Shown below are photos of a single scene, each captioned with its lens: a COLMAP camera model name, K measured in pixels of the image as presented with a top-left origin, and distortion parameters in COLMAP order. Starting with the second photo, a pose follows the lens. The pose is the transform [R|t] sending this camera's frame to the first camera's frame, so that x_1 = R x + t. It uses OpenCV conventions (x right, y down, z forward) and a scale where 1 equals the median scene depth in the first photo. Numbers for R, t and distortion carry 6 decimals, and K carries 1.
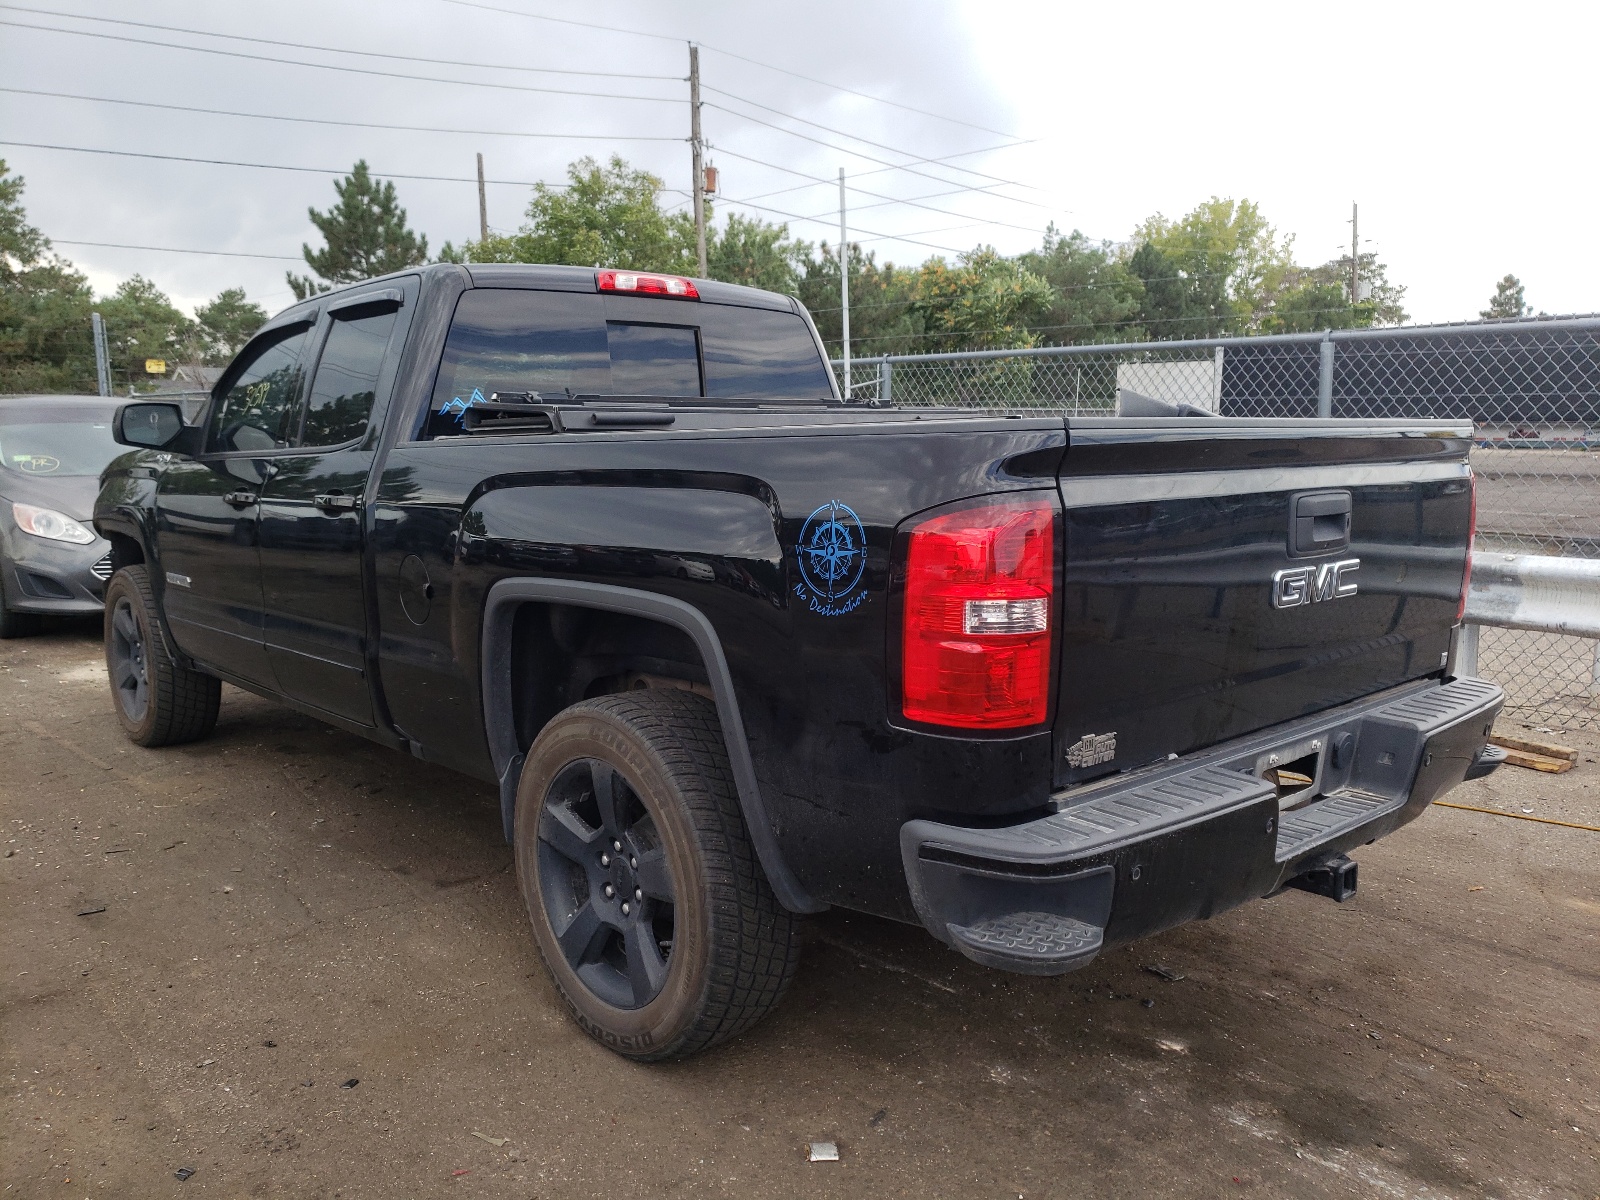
lens RADIAL K [[1225.6, 0, 788.6], [0, 1225.6, 600.9], [0, 0, 1]] dist [-0.003921, 0.061228]
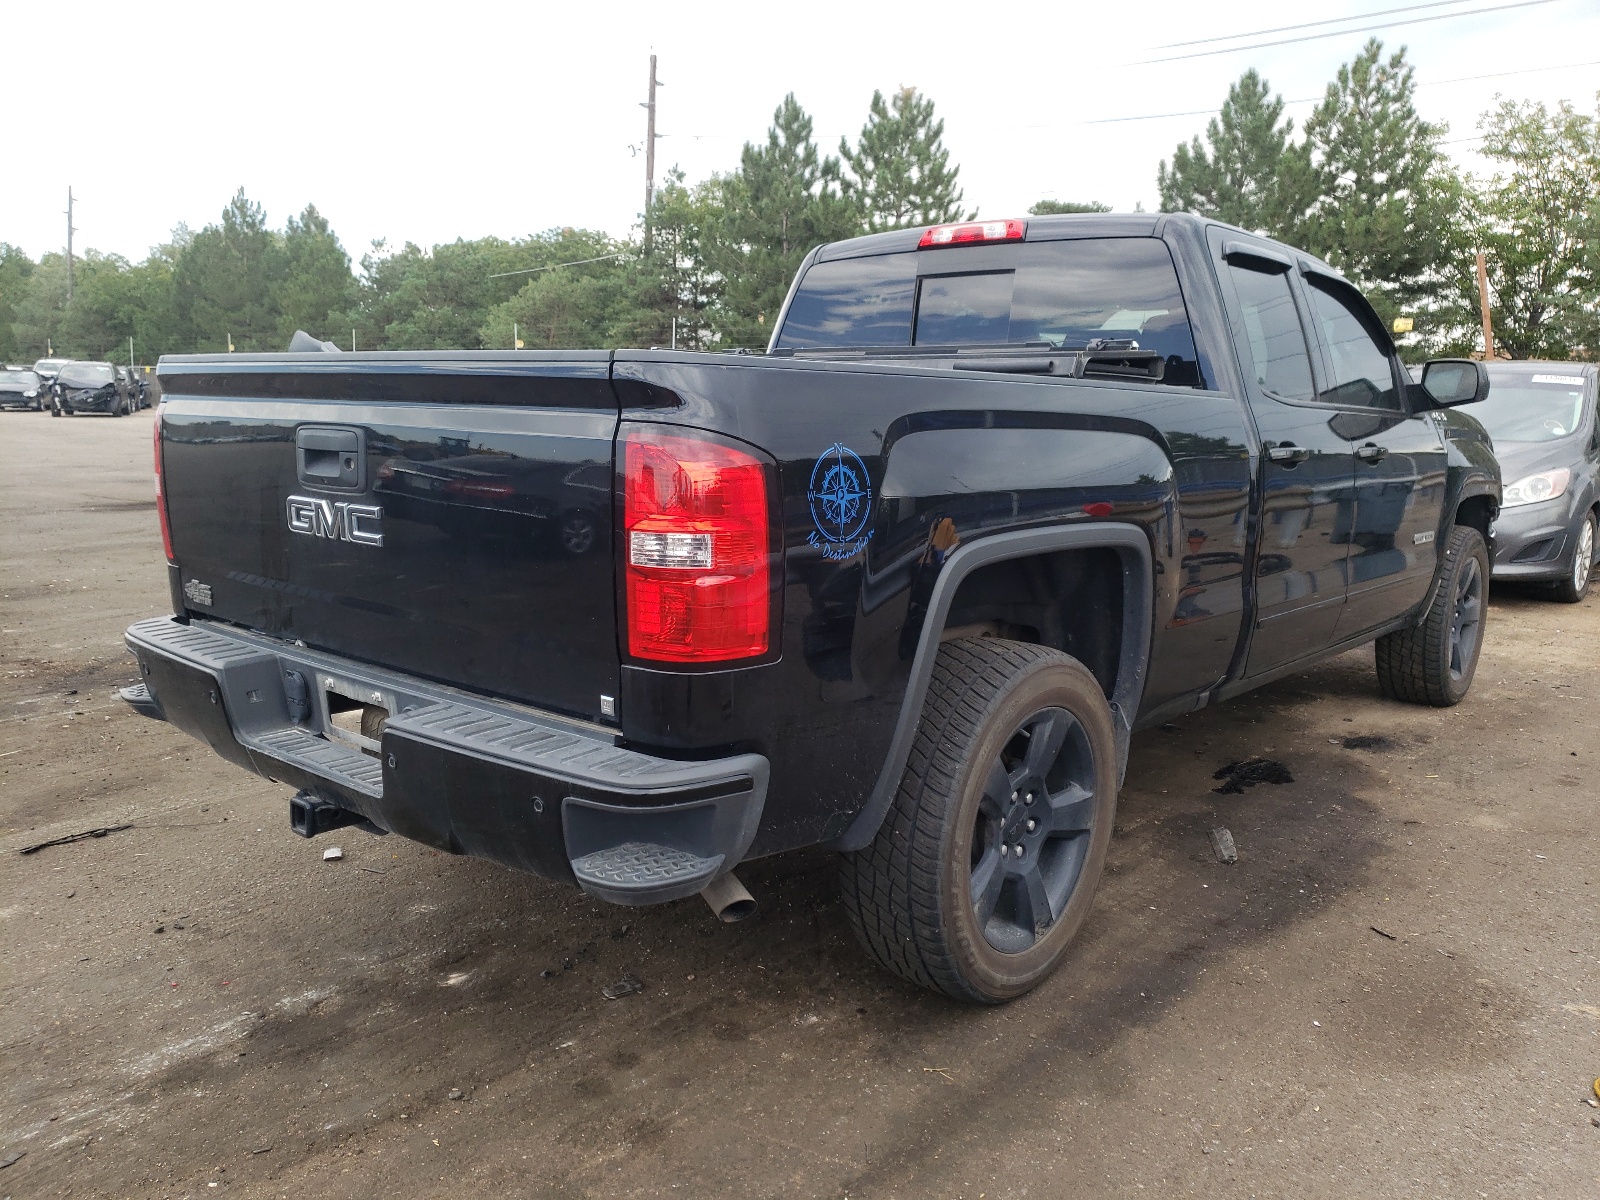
lens RADIAL K [[1225.6, 0, 788.6], [0, 1225.6, 600.9], [0, 0, 1]] dist [-0.003921, 0.061228]
pose [[0.173720, 0.179940, -0.968216, 1.410692], [-0.159779, 0.975289, 0.152586, -0.154727], [0.971747, 0.128193, 0.198178, 1.126217]]
